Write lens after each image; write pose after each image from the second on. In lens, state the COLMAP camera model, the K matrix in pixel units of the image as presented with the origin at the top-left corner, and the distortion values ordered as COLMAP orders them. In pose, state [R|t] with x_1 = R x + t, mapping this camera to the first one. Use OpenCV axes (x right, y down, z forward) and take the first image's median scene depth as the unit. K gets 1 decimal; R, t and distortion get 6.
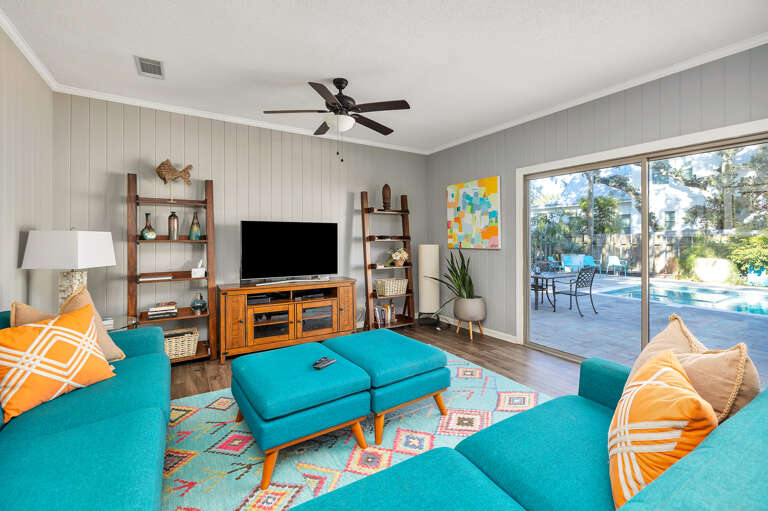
lens RADIAL K [[332.7, 0, 377.2], [0, 332.7, 242.4], [0, 0, 1]] dist [-0.000429, 0.000030]
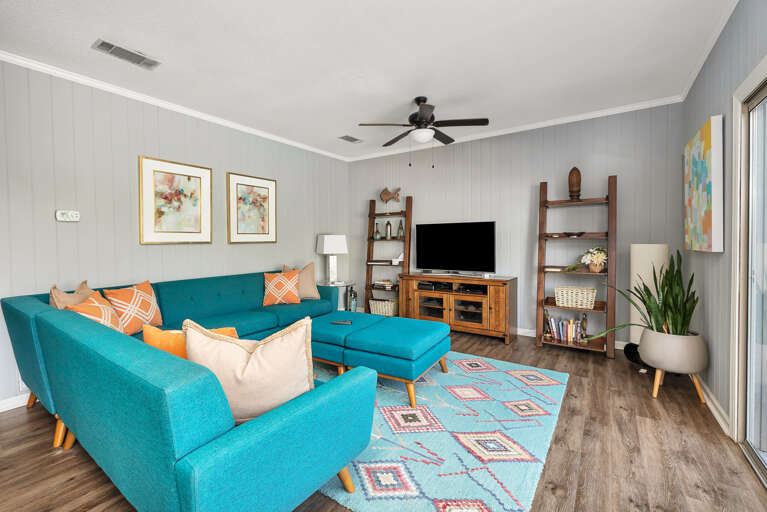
lens RADIAL K [[332.2, 0, 376.7], [0, 332.2, 242.9], [0, 0, 1]] dist [-0.000429, 0.000030]
pose [[0.408901, 0.008625, -0.912538, 0.740138], [0.008117, 0.999881, 0.013088, -0.011344], [0.912543, -0.012758, 0.408782, 0.314513]]
